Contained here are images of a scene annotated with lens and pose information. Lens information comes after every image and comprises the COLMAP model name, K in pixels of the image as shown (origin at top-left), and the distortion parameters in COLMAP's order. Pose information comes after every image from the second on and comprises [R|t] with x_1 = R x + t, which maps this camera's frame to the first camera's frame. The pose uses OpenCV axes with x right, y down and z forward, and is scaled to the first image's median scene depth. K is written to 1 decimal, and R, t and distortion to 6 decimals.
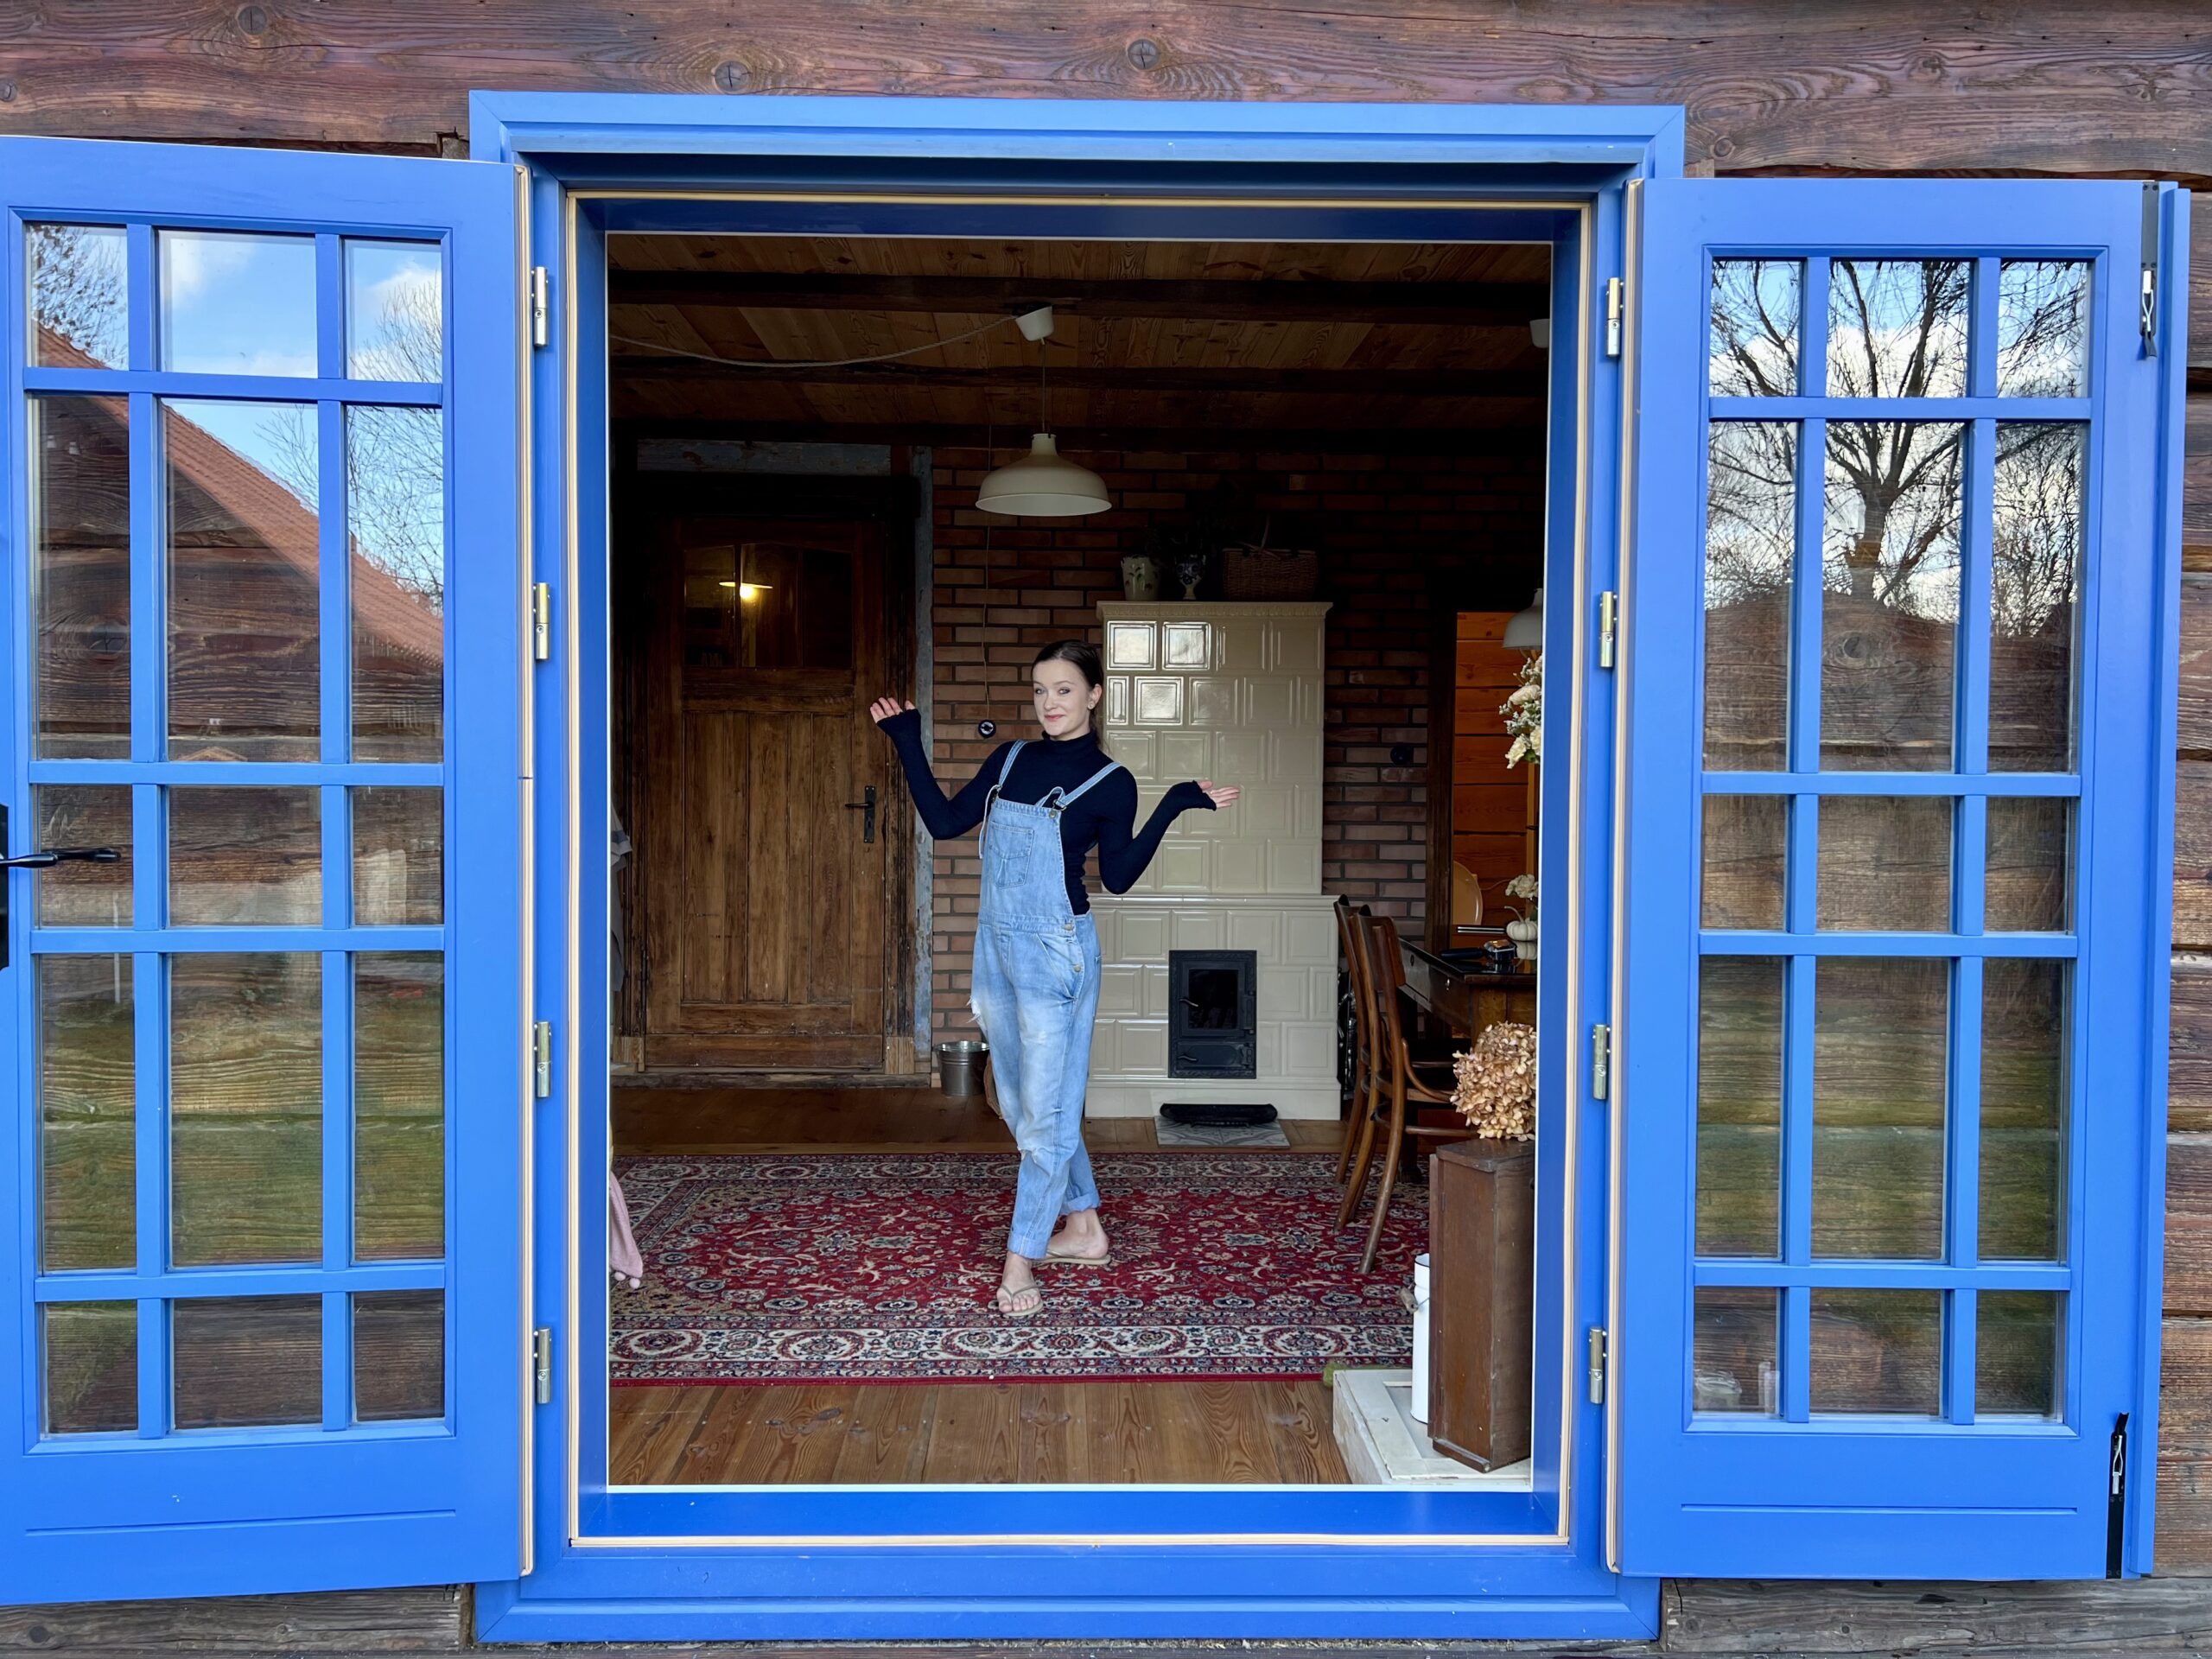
lens RADIAL K [[1674.8, 0, 1095.8], [0, 1674.8, 817.2], [0, 0, 1]] dist [0.056592, -0.066390]
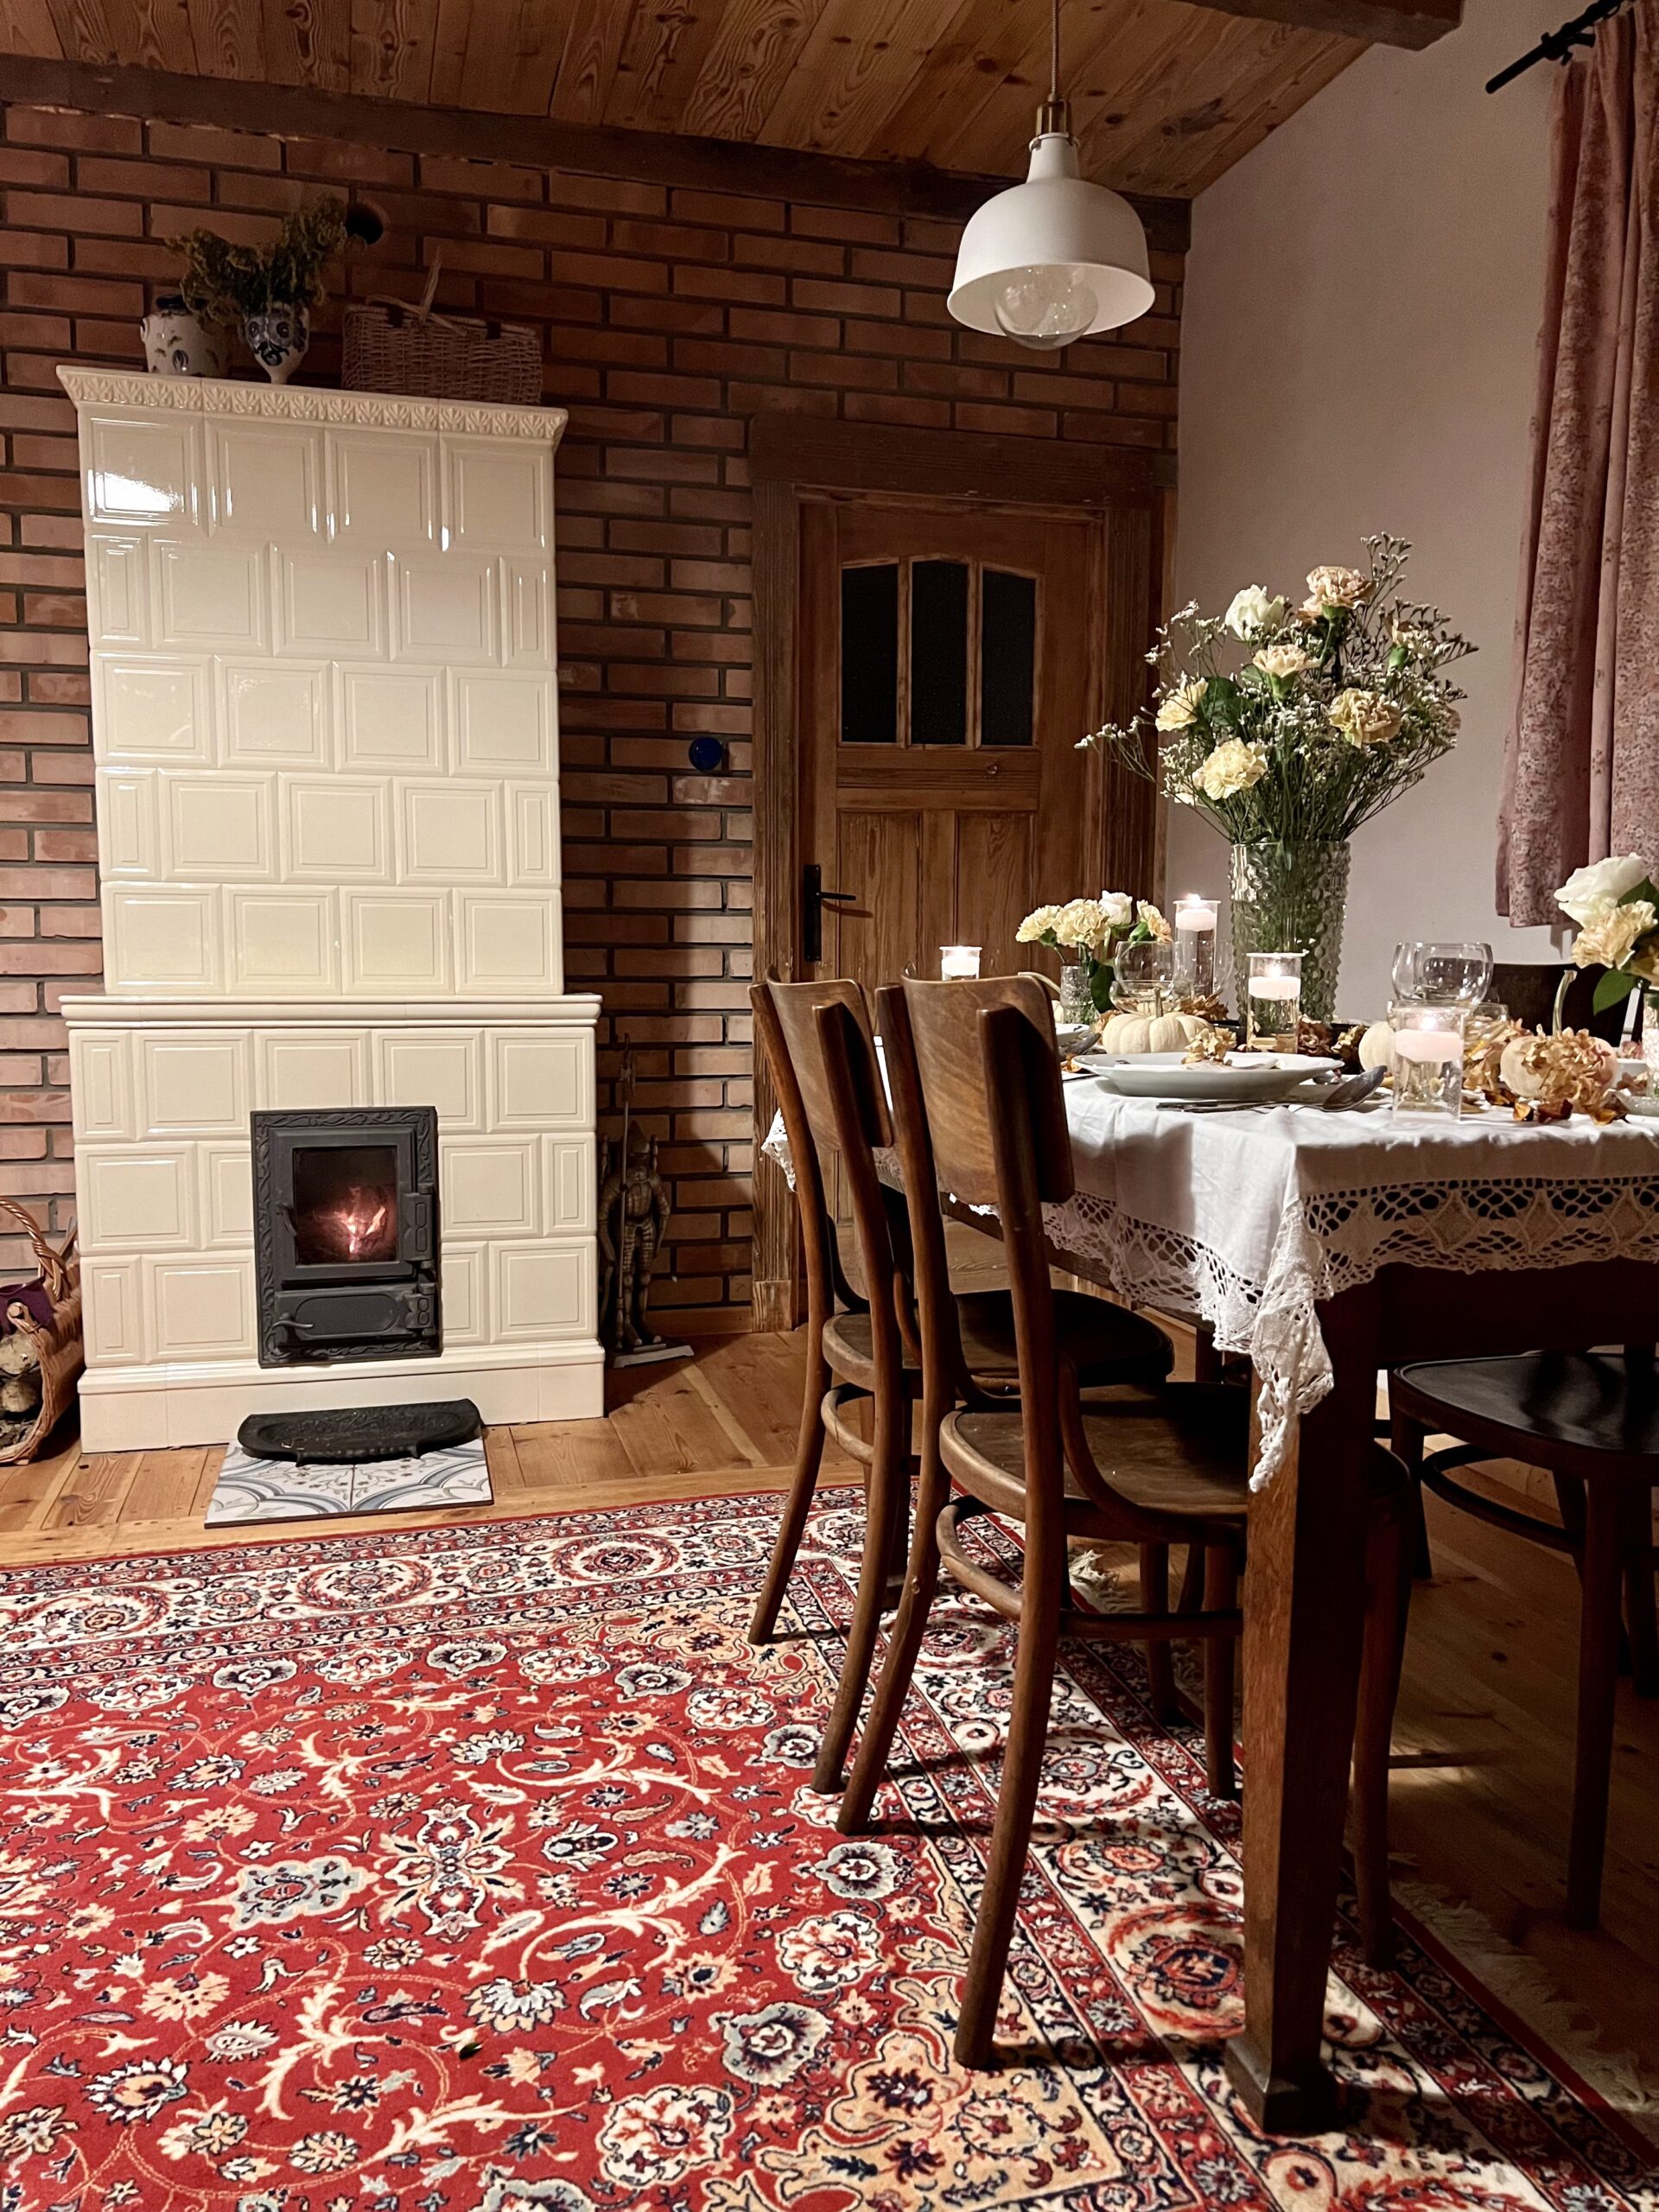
lens RADIAL K [[1674.8, 0, 829.3], [0, 1674.8, 1115.1], [0, 0, 1]] dist [0.056592, -0.066390]
pose [[0.969612, -0.030808, 0.242702, 0.081629], [0.011722, 0.996750, 0.079695, 0.039781], [-0.244368, -0.074428, 0.966822, 0.439158]]
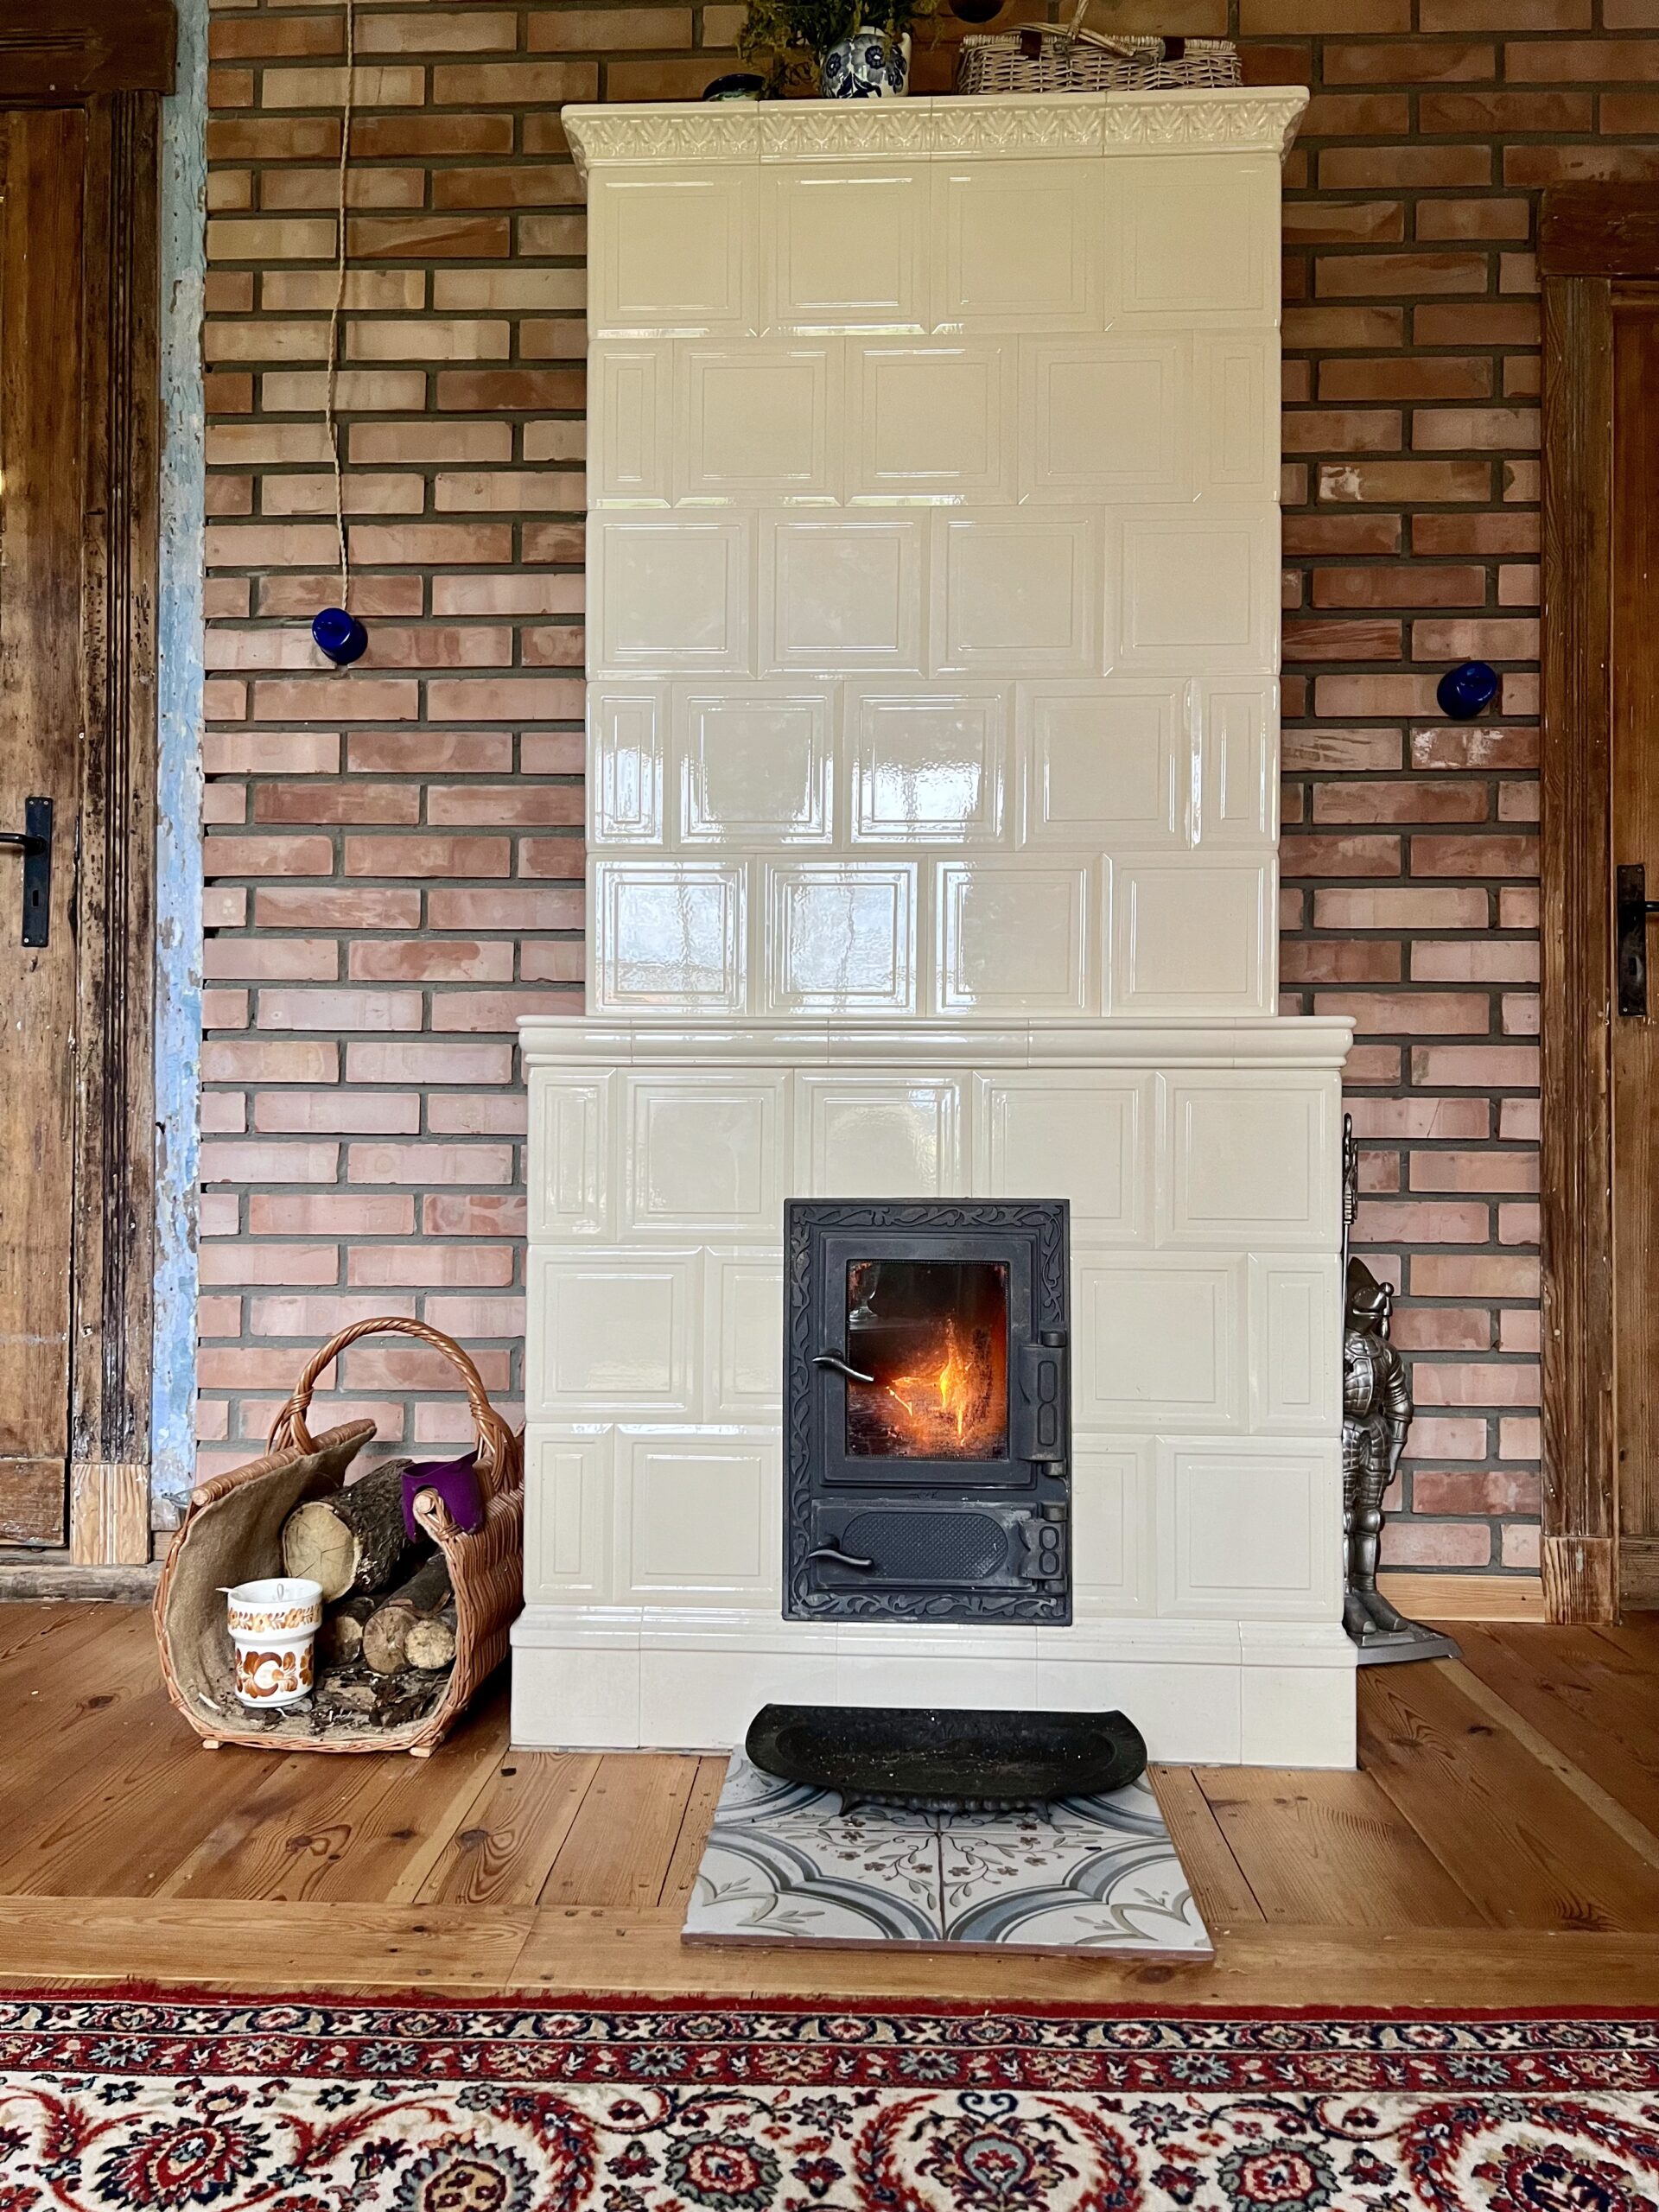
lens RADIAL K [[1674.8, 0, 810.8], [0, 1674.8, 1114.7], [0, 0, 1]] dist [0.056592, -0.066390]
pose [[0.998191, -0.004337, -0.059960, 0.061964], [0.001105, 0.998549, -0.053844, 0.074198], [0.060106, 0.053681, 0.996748, 0.636367]]
